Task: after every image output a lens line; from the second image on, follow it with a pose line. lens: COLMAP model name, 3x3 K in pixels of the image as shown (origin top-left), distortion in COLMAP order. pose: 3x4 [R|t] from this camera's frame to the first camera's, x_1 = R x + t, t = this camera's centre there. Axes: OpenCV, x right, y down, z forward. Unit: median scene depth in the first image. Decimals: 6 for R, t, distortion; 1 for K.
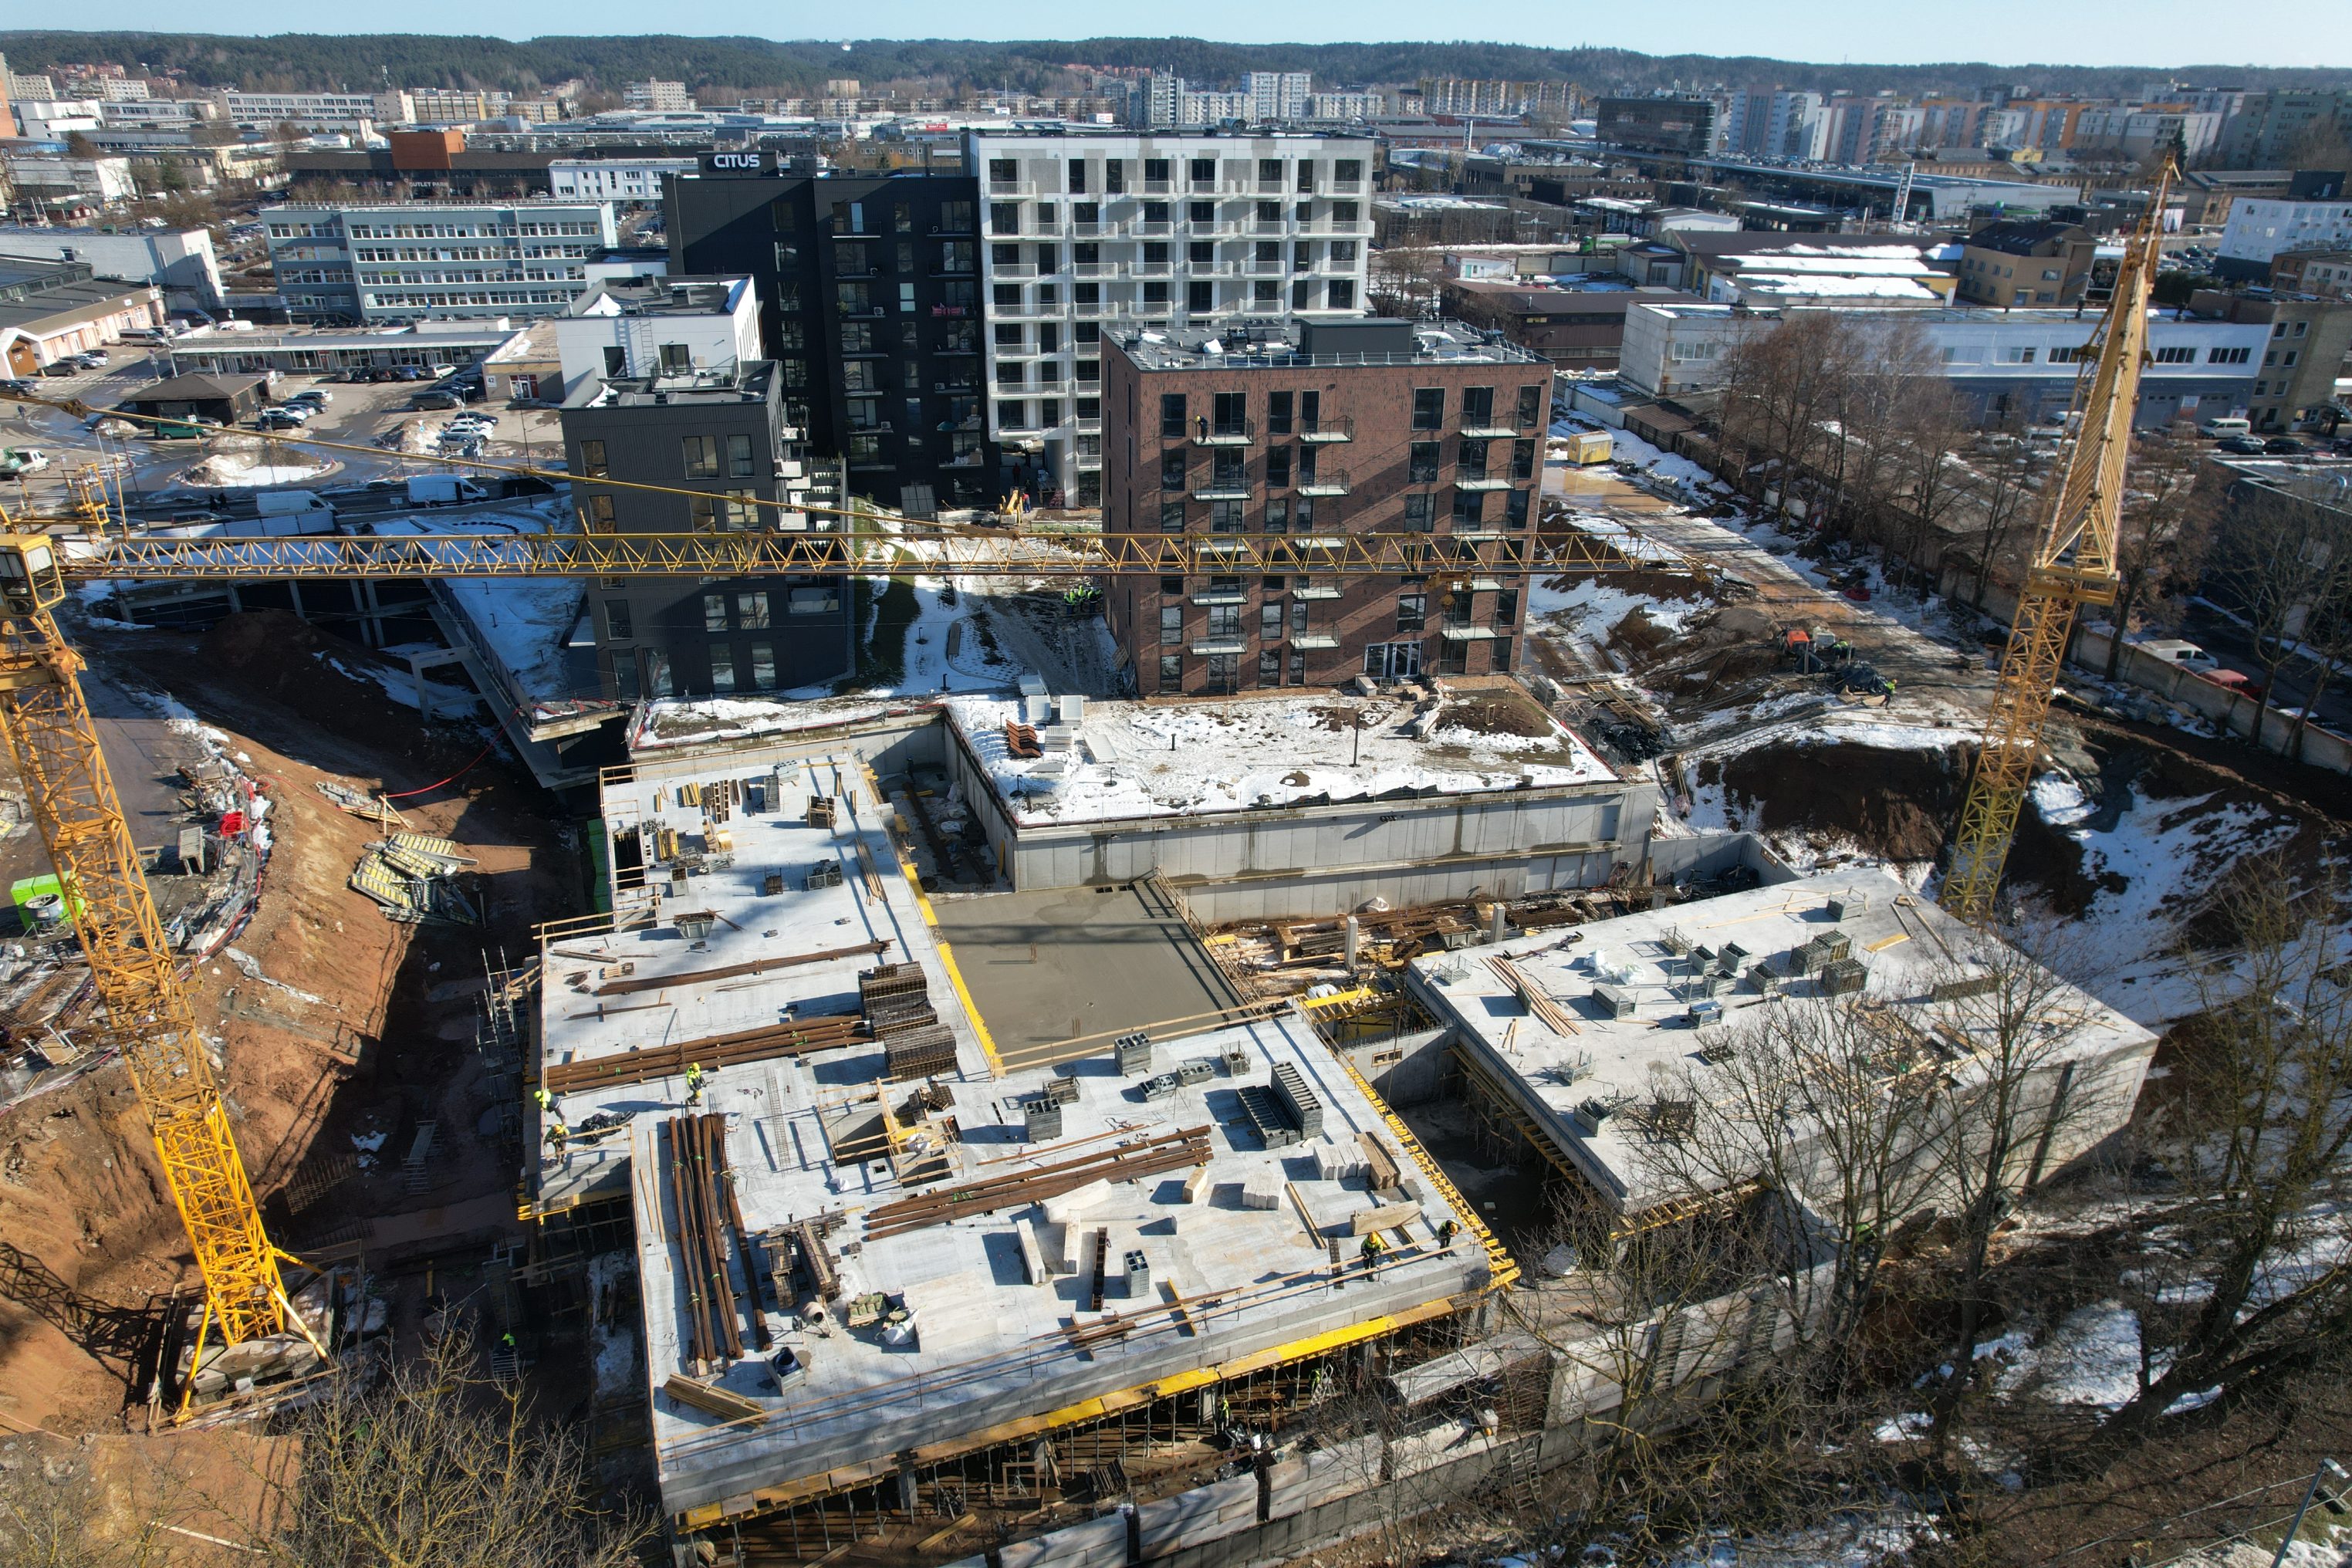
lens RADIAL K [[1478.6, 0, 1169.7], [0, 1478.6, 790.6], [0, 0, 1]] dist [-0.037175, 0.012044]
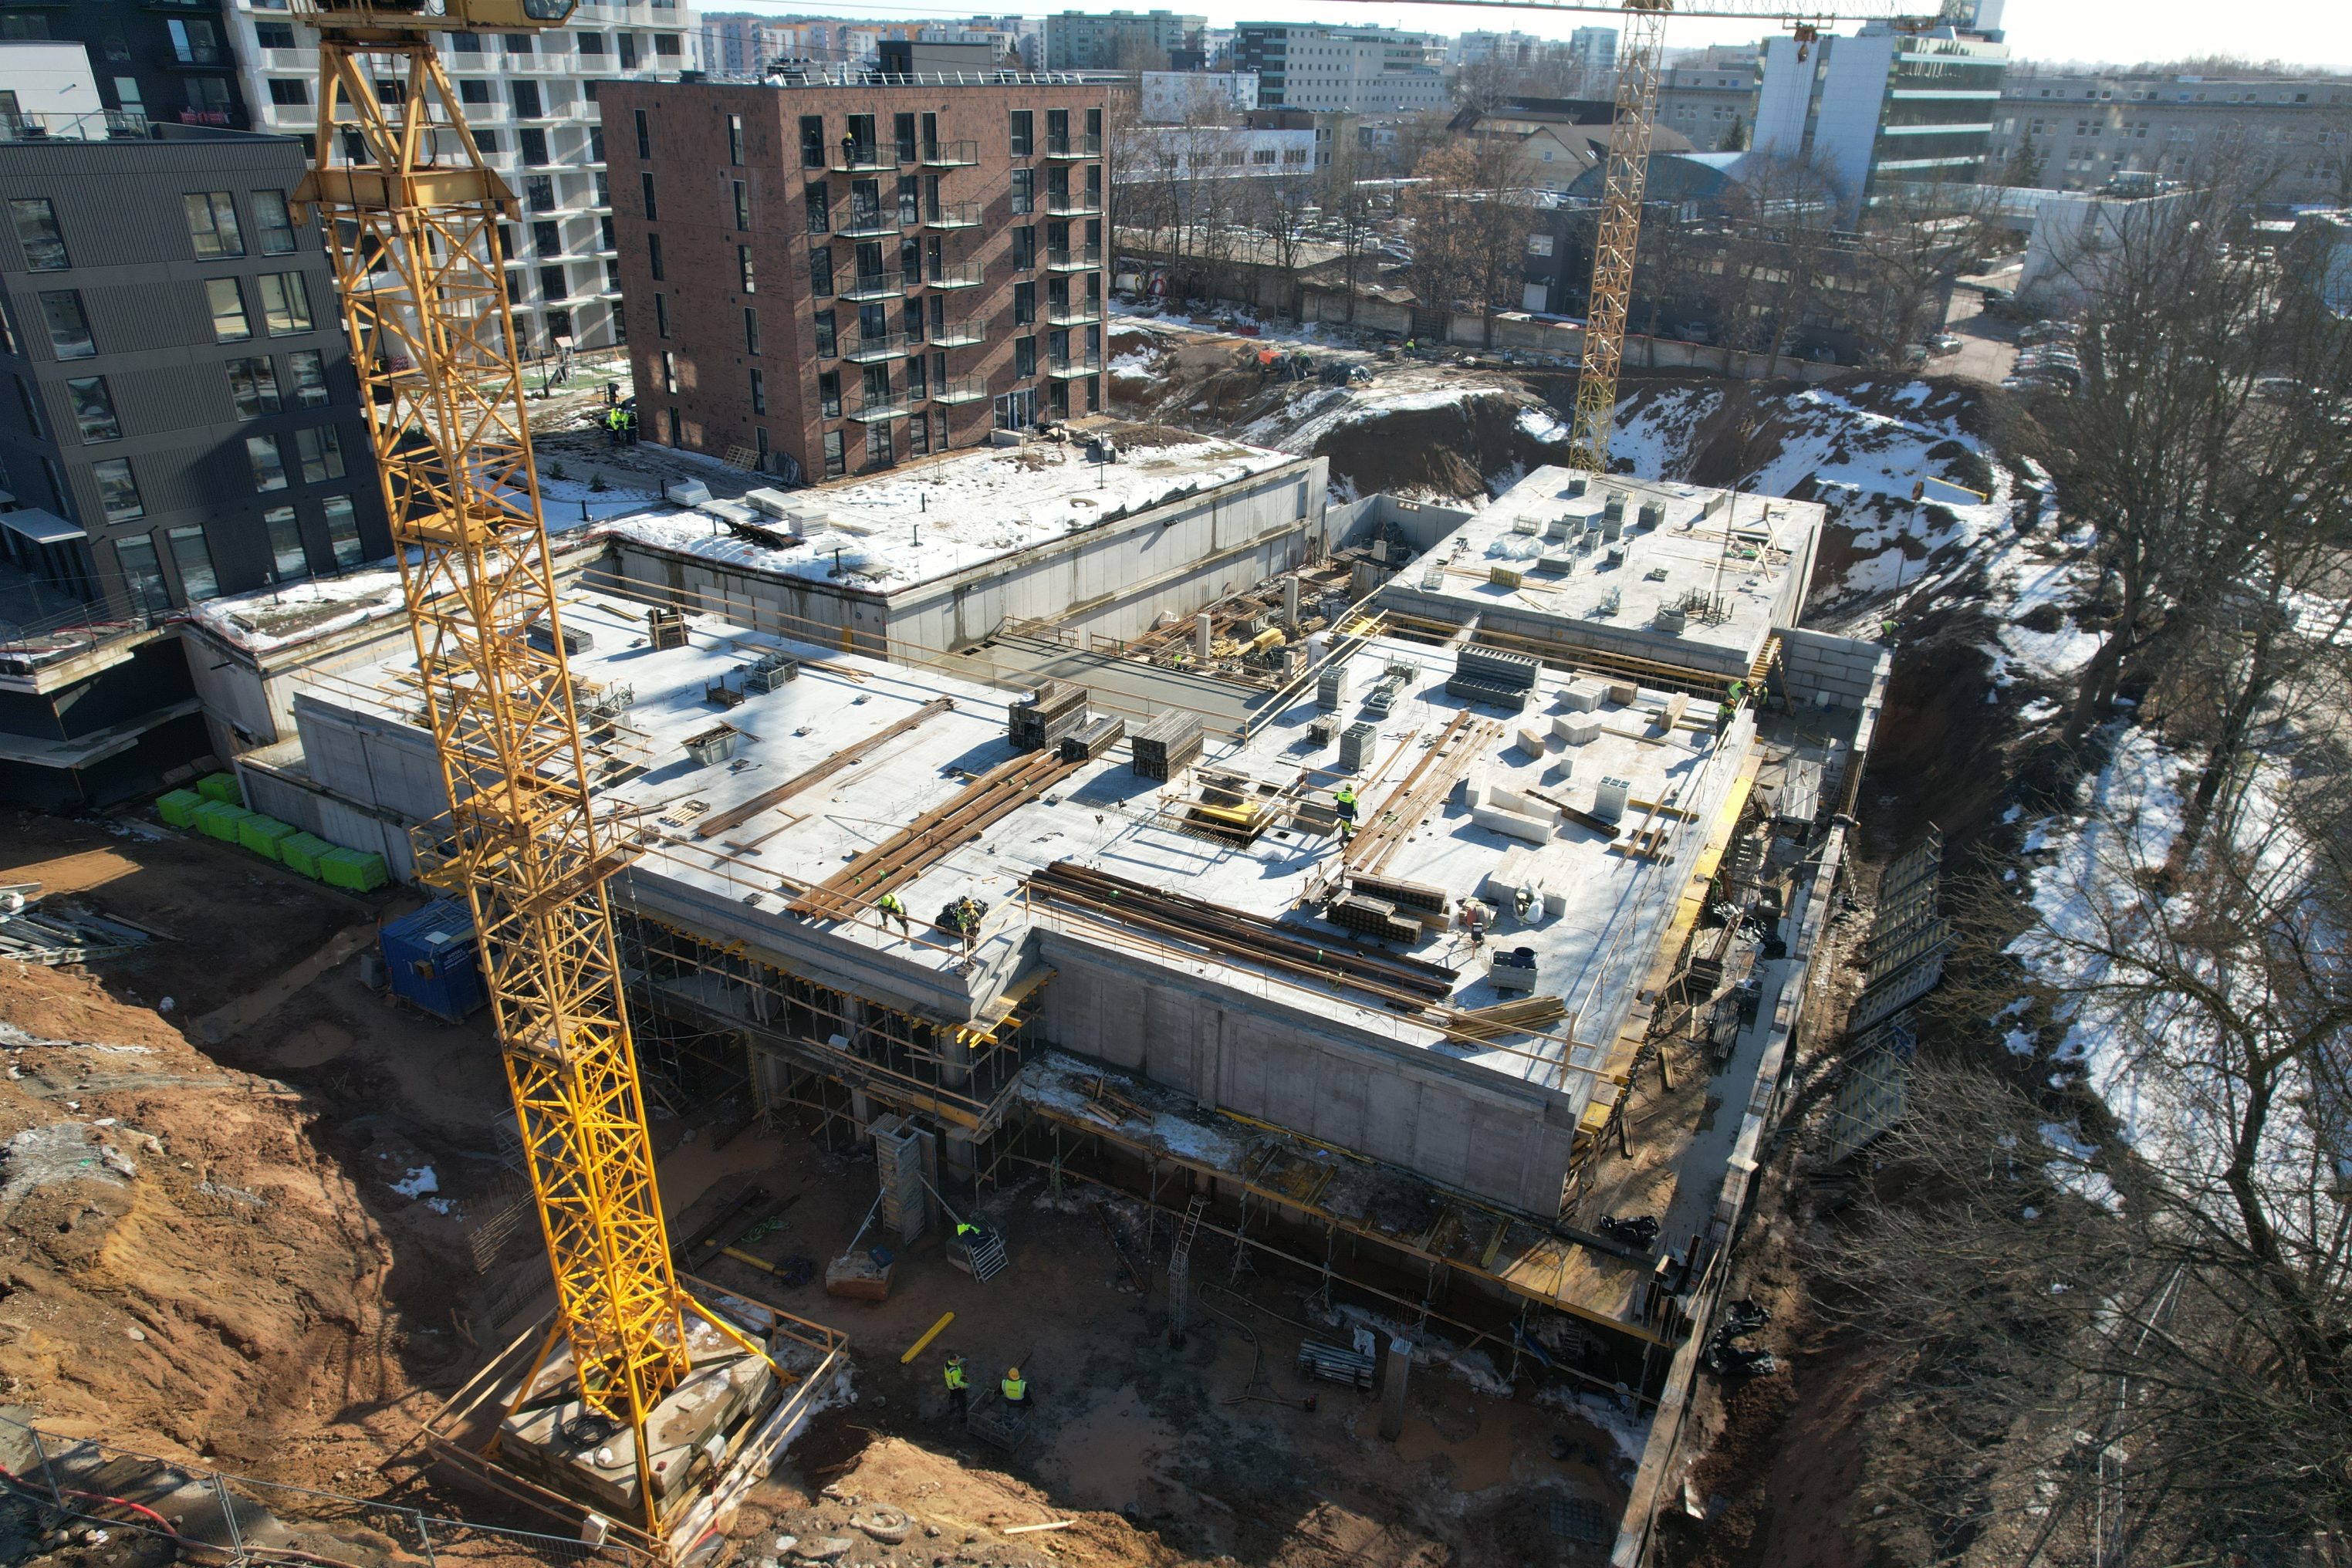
lens RADIAL K [[1478.6, 0, 1168.1], [0, 1478.6, 774.6], [0, 0, 1]] dist [-0.037175, 0.012044]
pose [[0.760096, -0.285164, 0.583896, -0.480306], [0.273528, 0.955487, 0.110574, 0.070297], [-0.589437, 0.075665, 0.804263, 0.218875]]
